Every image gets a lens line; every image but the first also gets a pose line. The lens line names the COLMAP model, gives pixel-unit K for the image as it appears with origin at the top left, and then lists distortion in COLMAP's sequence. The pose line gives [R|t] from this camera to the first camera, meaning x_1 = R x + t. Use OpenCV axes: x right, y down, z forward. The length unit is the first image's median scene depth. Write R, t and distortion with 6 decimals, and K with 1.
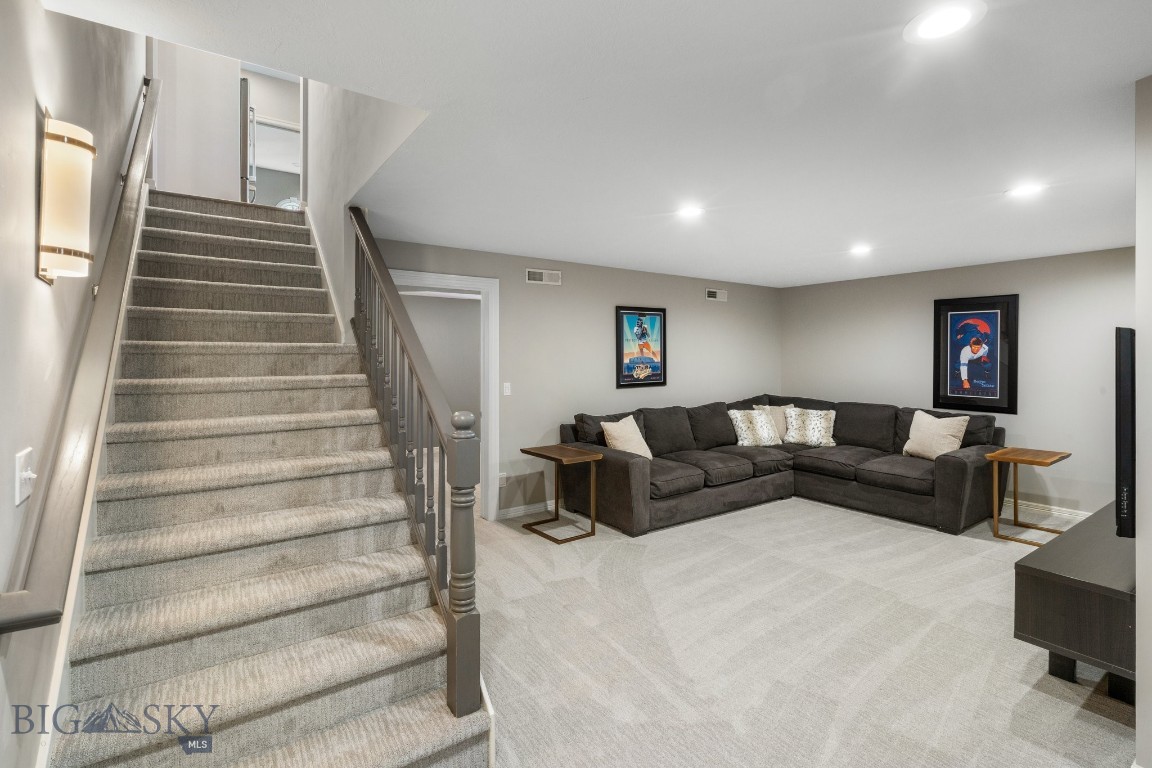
lens RADIAL K [[537.5, 0, 577.5], [0, 537.5, 353.7], [0, 0, 1]] dist [-0.000836, 0.000191]
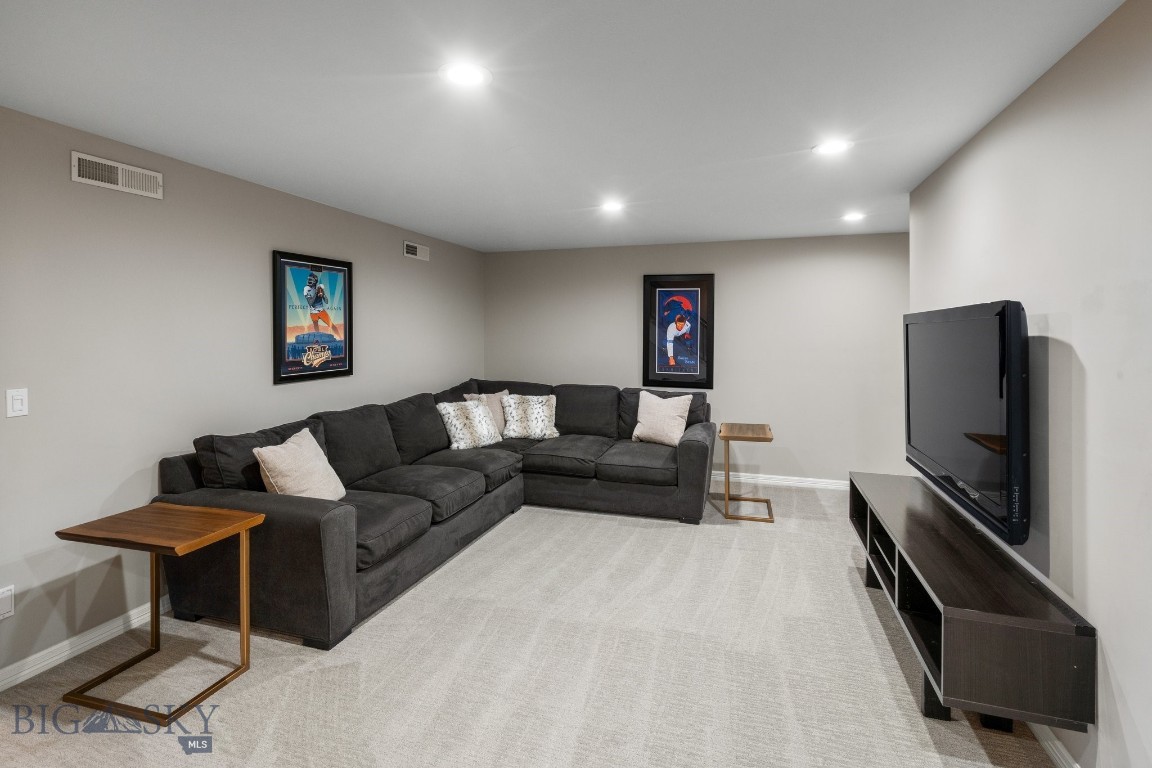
lens RADIAL K [[539.2, 0, 573.9], [0, 539.2, 337.7], [0, 0, 1]] dist [-0.001202, 0.000695]
pose [[0.800215, -0.003111, 0.599705, -0.022451], [-0.004543, 0.999926, 0.011249, 0.002799], [-0.599696, -0.011726, 0.800142, 0.296874]]
